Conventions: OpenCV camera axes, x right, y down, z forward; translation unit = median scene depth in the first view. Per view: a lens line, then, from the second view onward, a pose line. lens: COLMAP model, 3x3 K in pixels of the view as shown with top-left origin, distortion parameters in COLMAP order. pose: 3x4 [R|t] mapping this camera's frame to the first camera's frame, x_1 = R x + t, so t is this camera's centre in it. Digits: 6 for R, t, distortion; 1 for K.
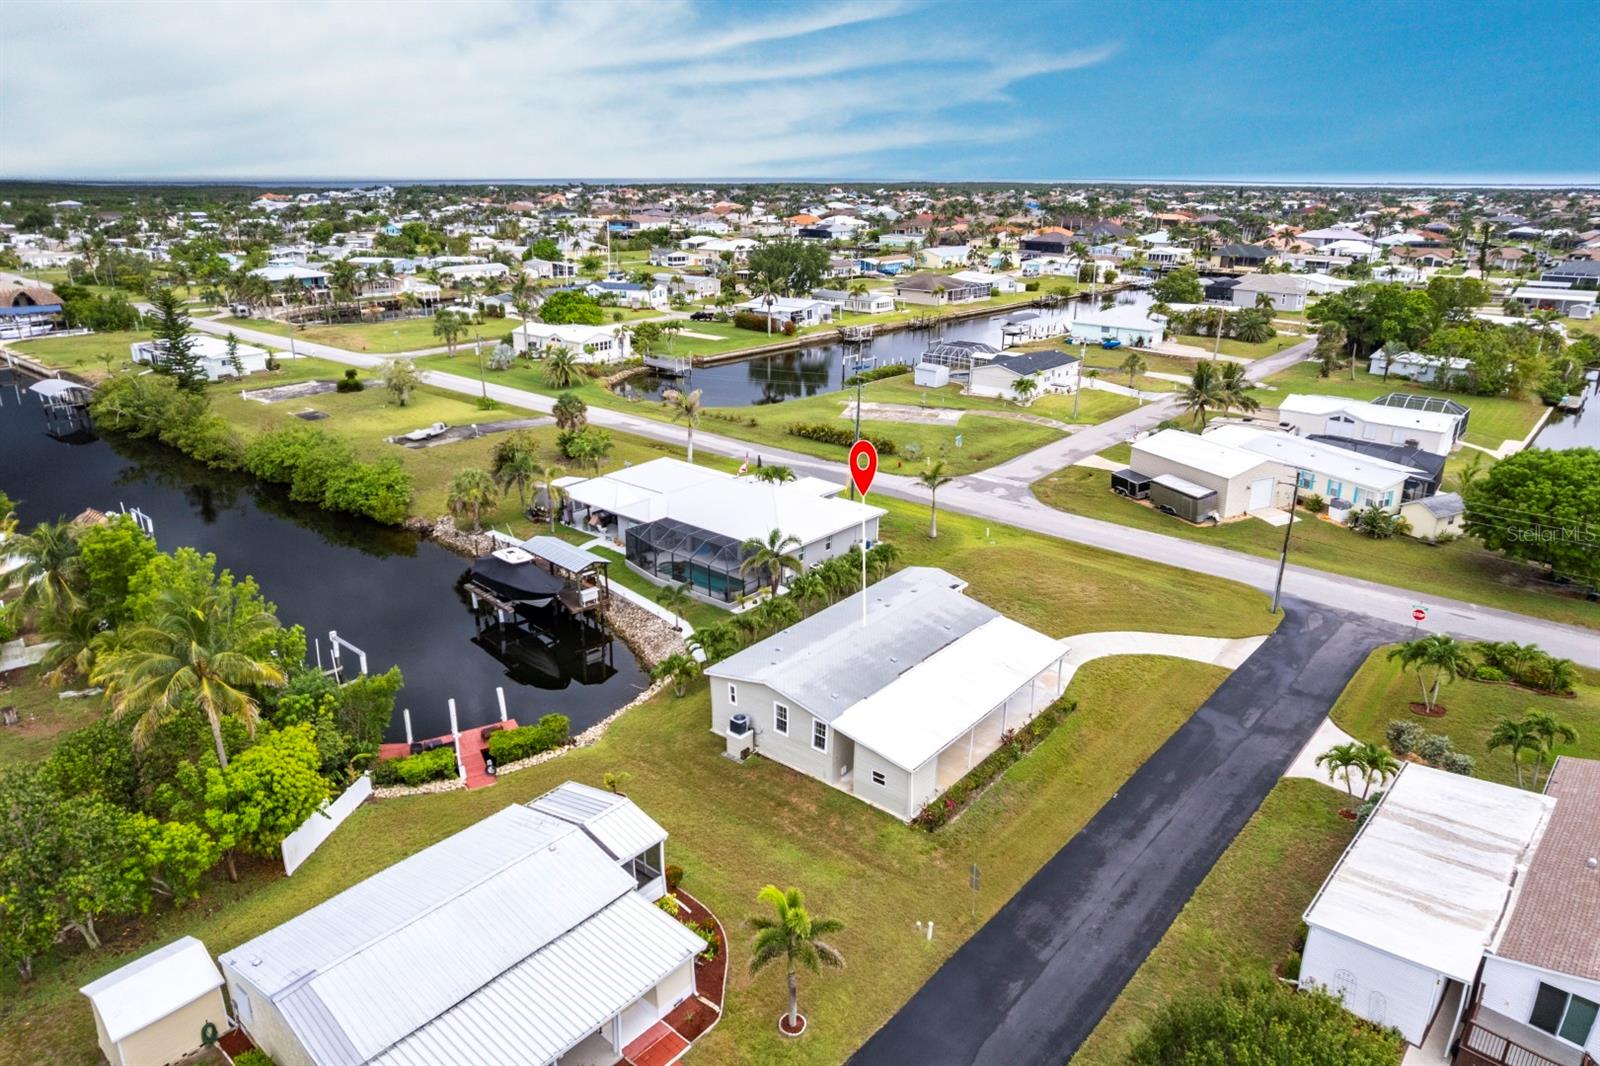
lens RADIAL K [[1015.6, 0, 800.0], [0, 1015.6, 533.0], [0, 0, 1]] dist [-0.062817, 0.050376]
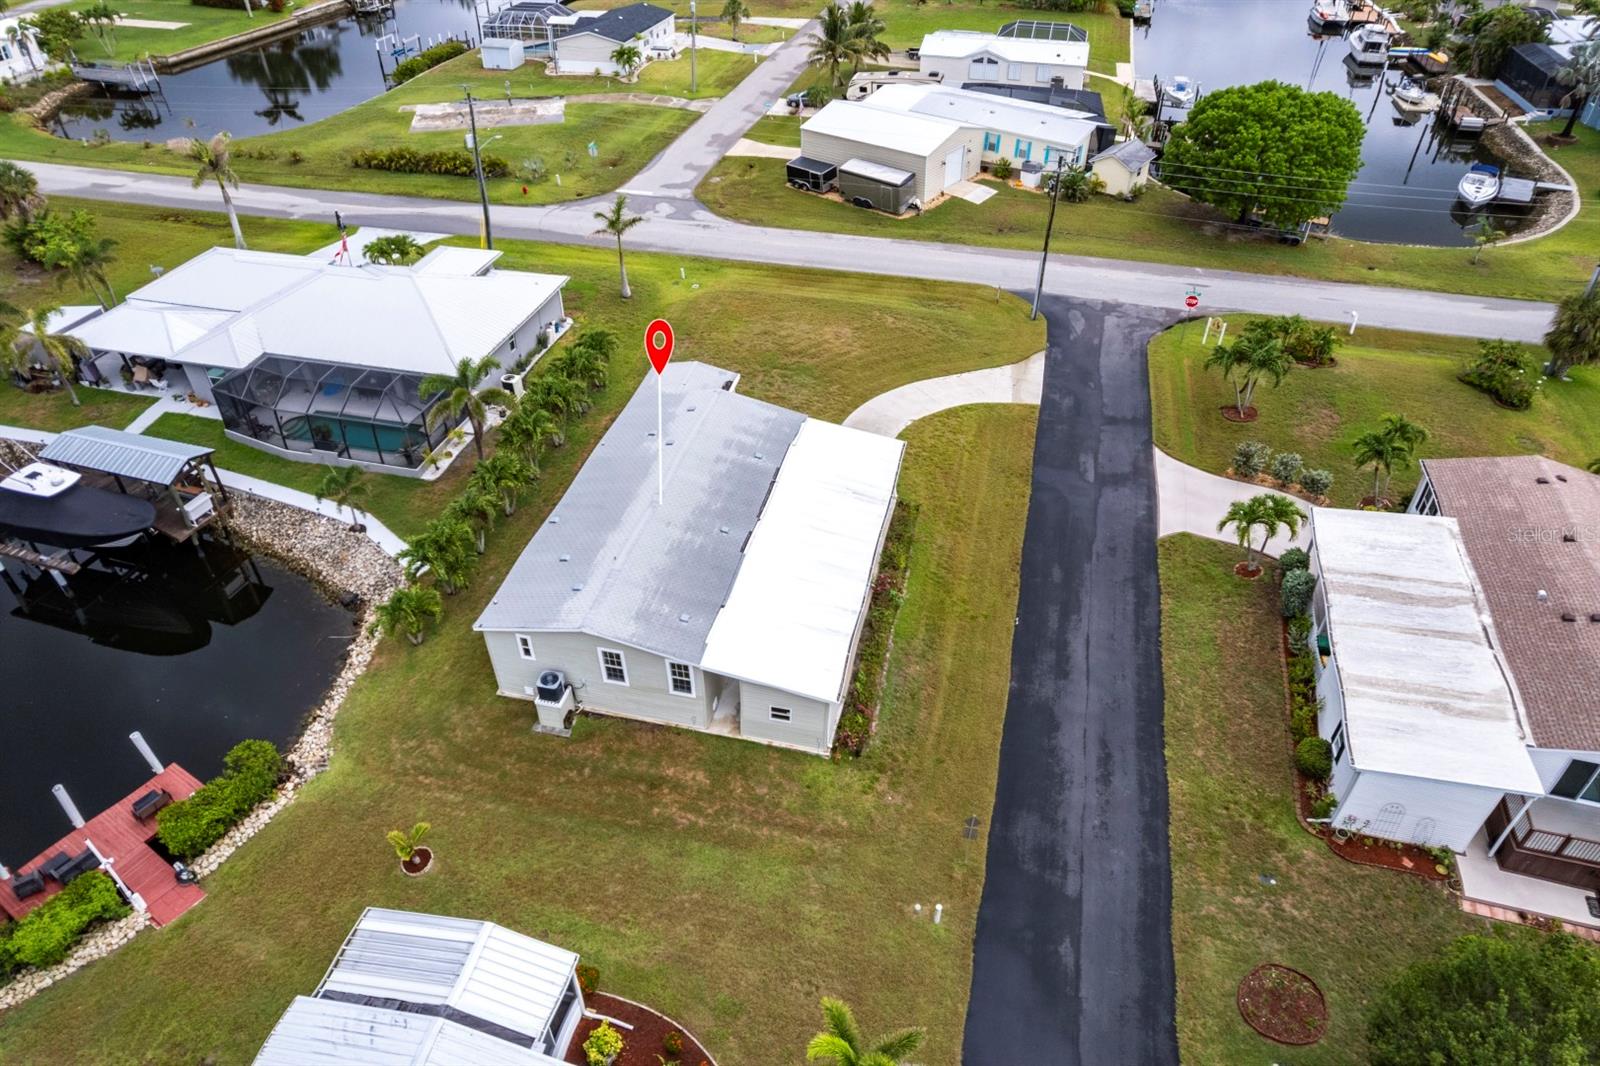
lens RADIAL K [[1015.6, 0, 800.0], [0, 1015.6, 533.0], [0, 0, 1]] dist [-0.062817, 0.050376]
pose [[0.894349, -0.279190, 0.349561, -0.068807], [0.154187, 0.925858, 0.344984, -0.070190], [-0.419960, -0.254638, 0.871087, 0.201743]]
